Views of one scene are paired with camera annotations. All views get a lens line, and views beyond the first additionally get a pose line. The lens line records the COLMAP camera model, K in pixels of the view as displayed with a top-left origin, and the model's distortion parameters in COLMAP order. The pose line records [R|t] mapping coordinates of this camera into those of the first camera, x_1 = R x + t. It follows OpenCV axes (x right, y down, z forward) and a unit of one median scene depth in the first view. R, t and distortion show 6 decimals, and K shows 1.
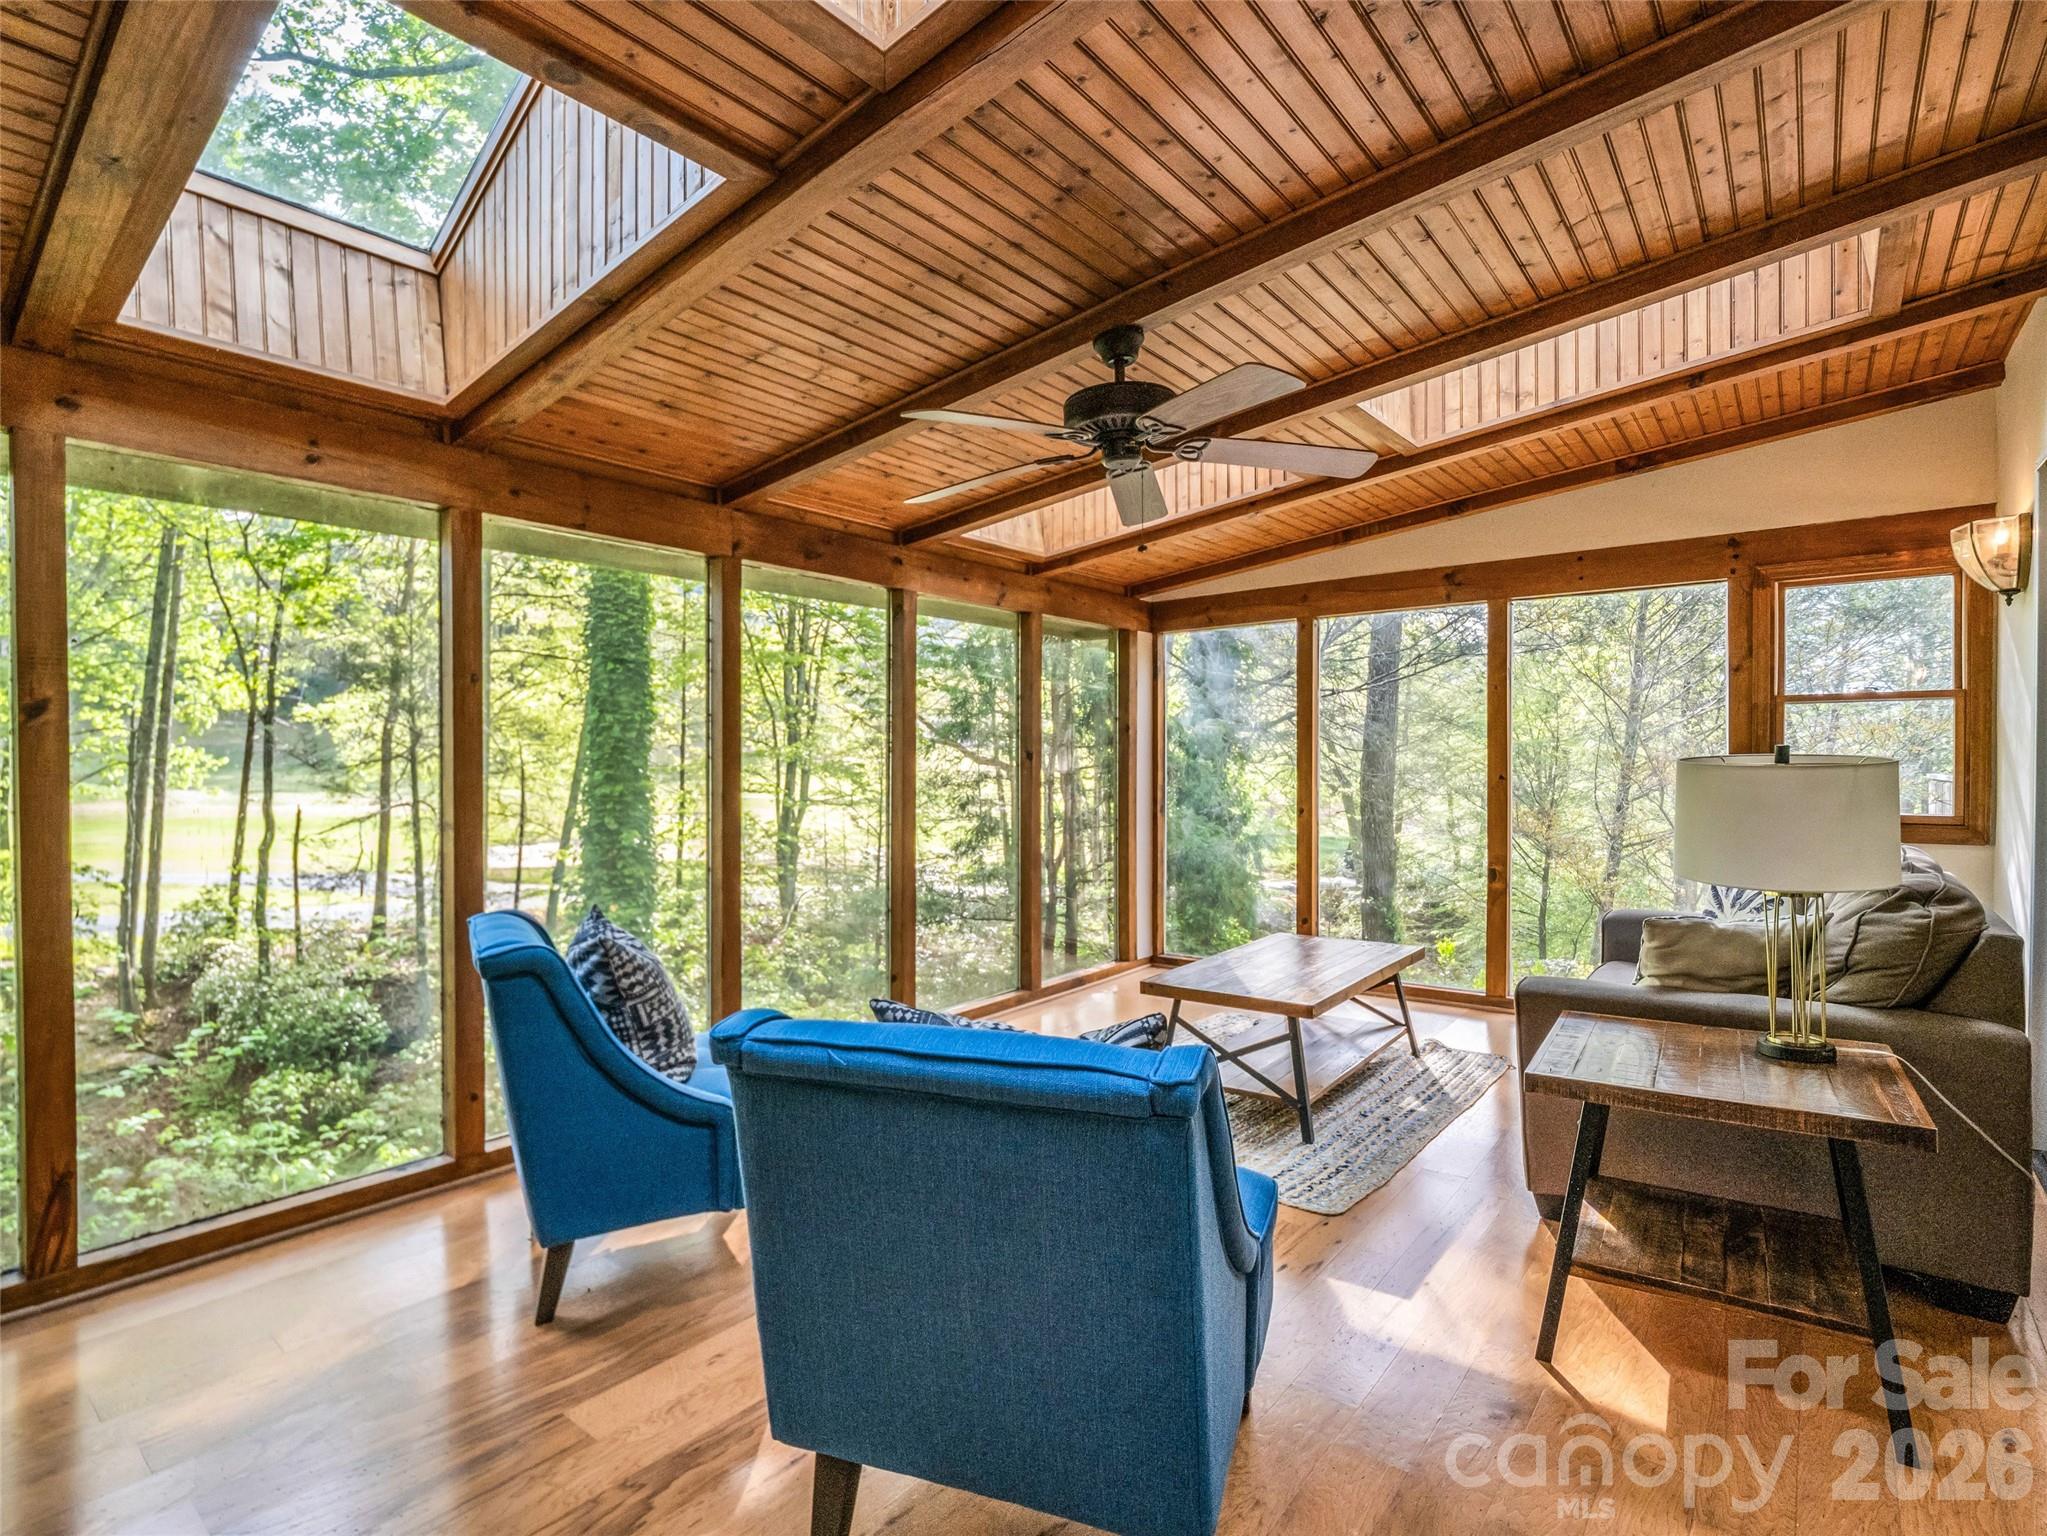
lens RADIAL K [[1049.6, 0, 1023.5], [0, 1049.6, 768.0], [0, 0, 1]] dist [0.001830, 0.002092]
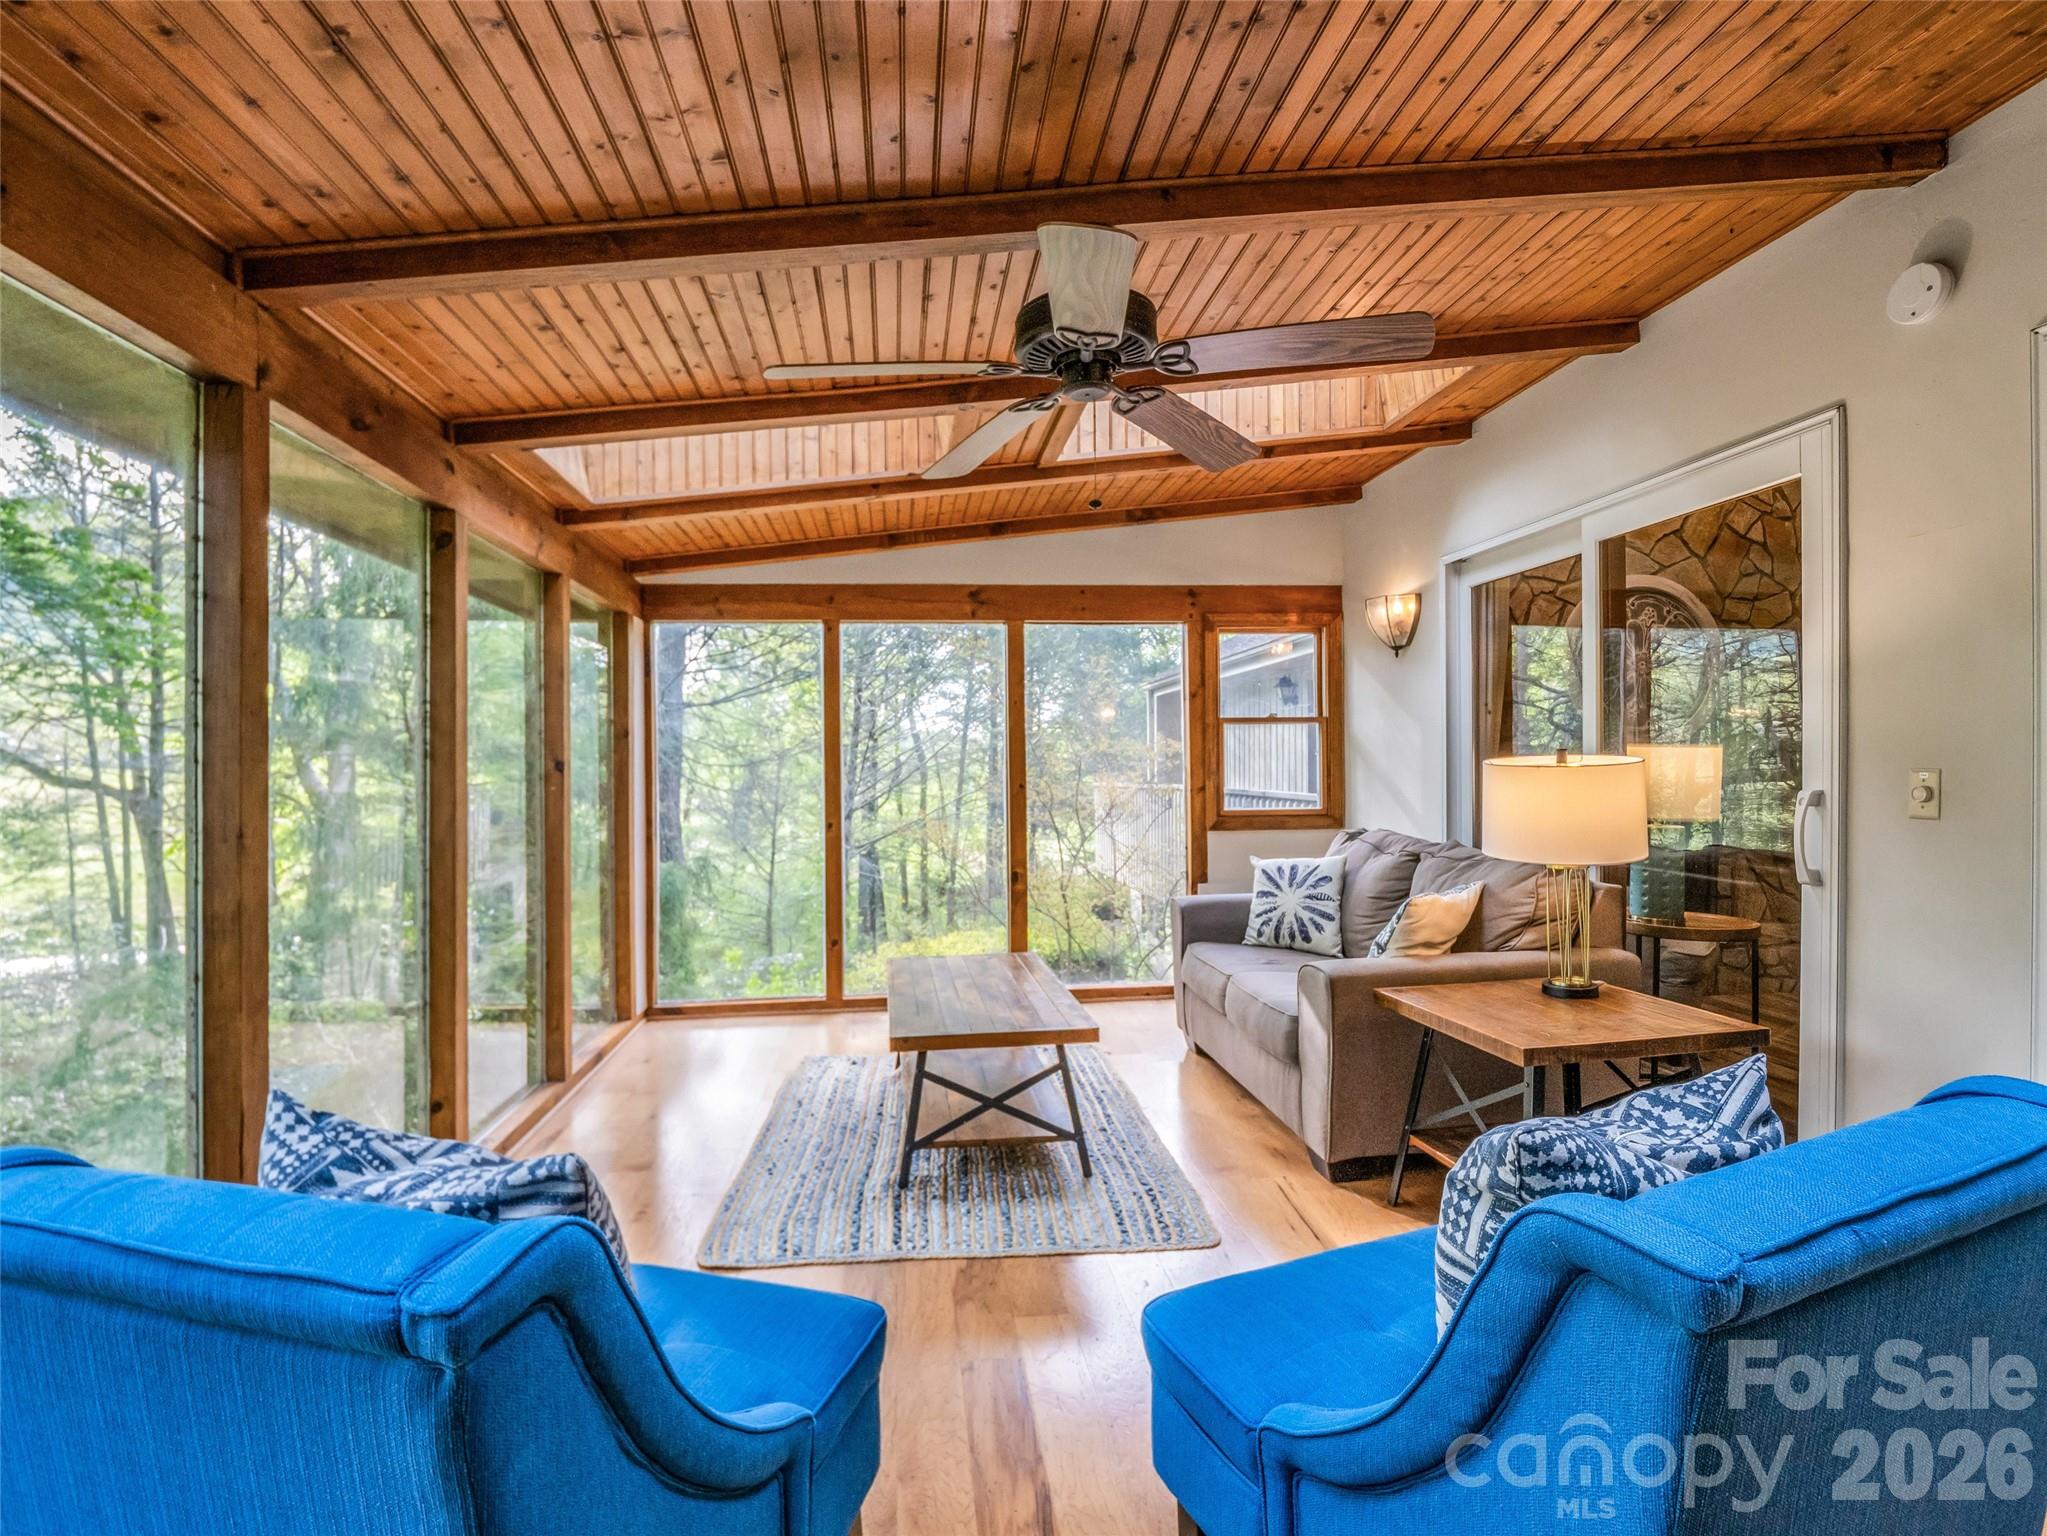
lens RADIAL K [[1007.8, 0, 1024.9], [0, 1007.8, 759.7], [0, 0, 1]] dist [0.020870, 0.000138]
pose [[0.724258, 0.006054, 0.689502, -0.294426], [0.012787, 0.999672, -0.022209, 0.005607], [-0.689410, 0.024902, 0.723943, 0.291165]]
